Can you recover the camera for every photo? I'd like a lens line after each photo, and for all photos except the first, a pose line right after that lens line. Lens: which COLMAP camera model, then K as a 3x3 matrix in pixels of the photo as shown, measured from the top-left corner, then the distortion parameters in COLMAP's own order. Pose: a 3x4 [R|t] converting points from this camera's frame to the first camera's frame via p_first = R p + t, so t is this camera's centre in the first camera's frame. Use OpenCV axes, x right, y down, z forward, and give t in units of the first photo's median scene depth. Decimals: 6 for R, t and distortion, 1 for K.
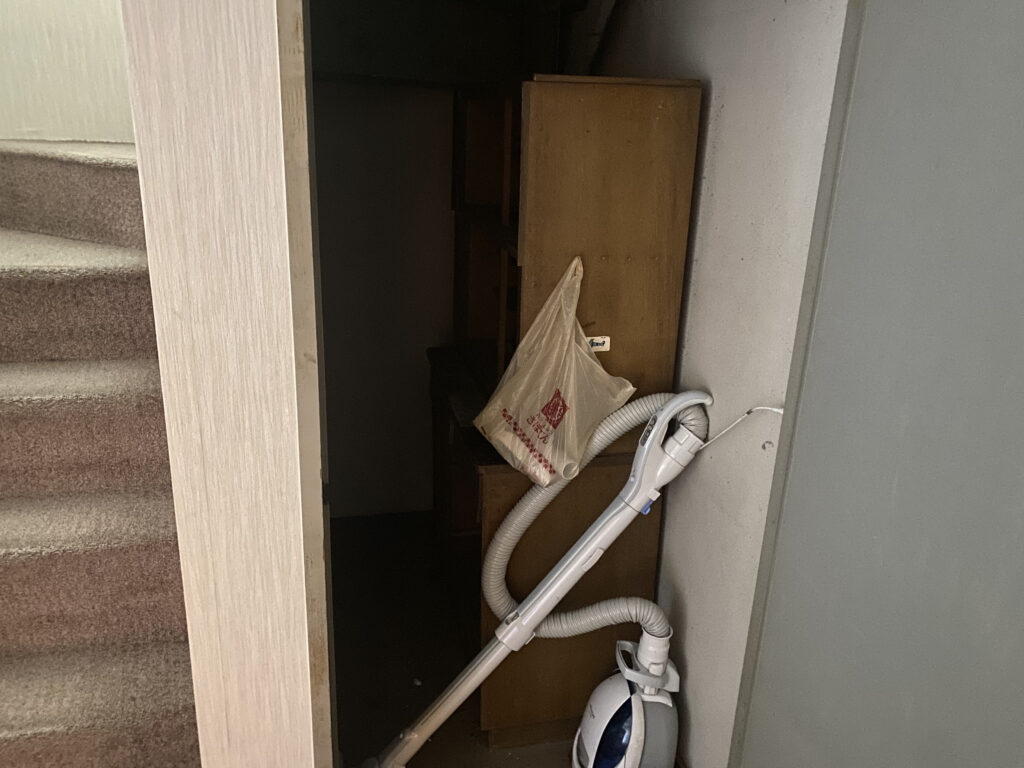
lens RADIAL K [[780.4, 0, 509.9], [0, 780.4, 387.4], [0, 0, 1]] dist [-0.004404, 0.009927]
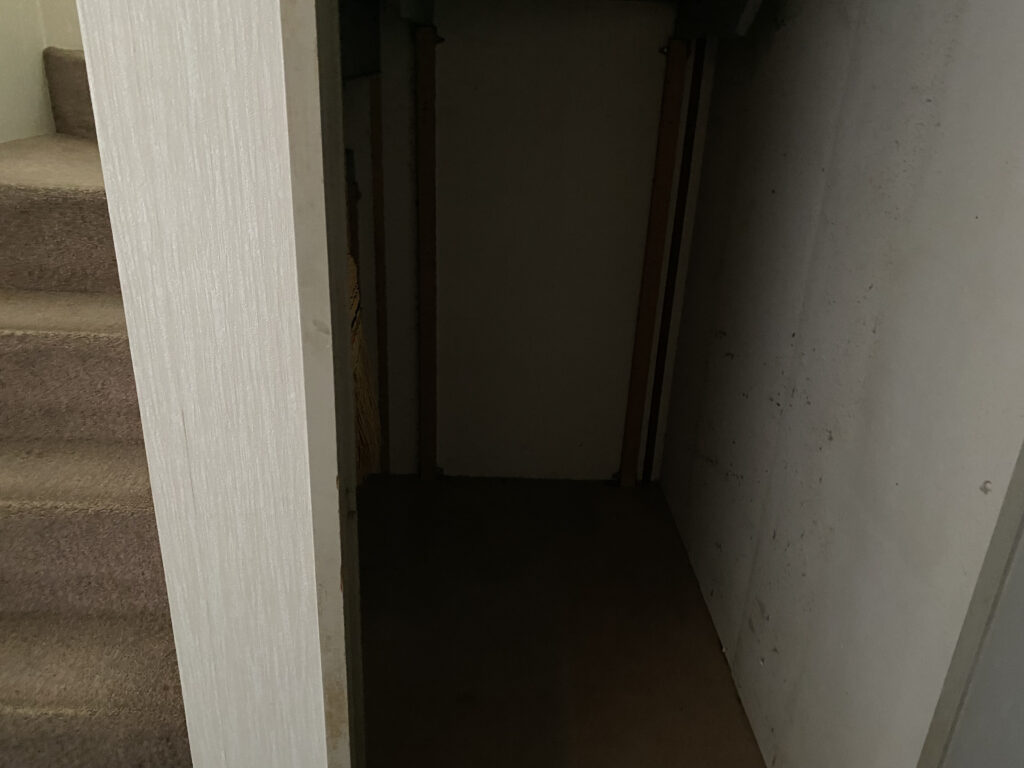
lens RADIAL K [[780.4, 0, 513.1], [0, 780.4, 378.0], [0, 0, 1]] dist [-0.004404, 0.009927]
pose [[0.976707, 0.086263, -0.196473, 0.052911], [-0.074453, 0.994989, 0.066736, -0.045307], [0.201245, -0.050553, 0.978236, 0.288574]]
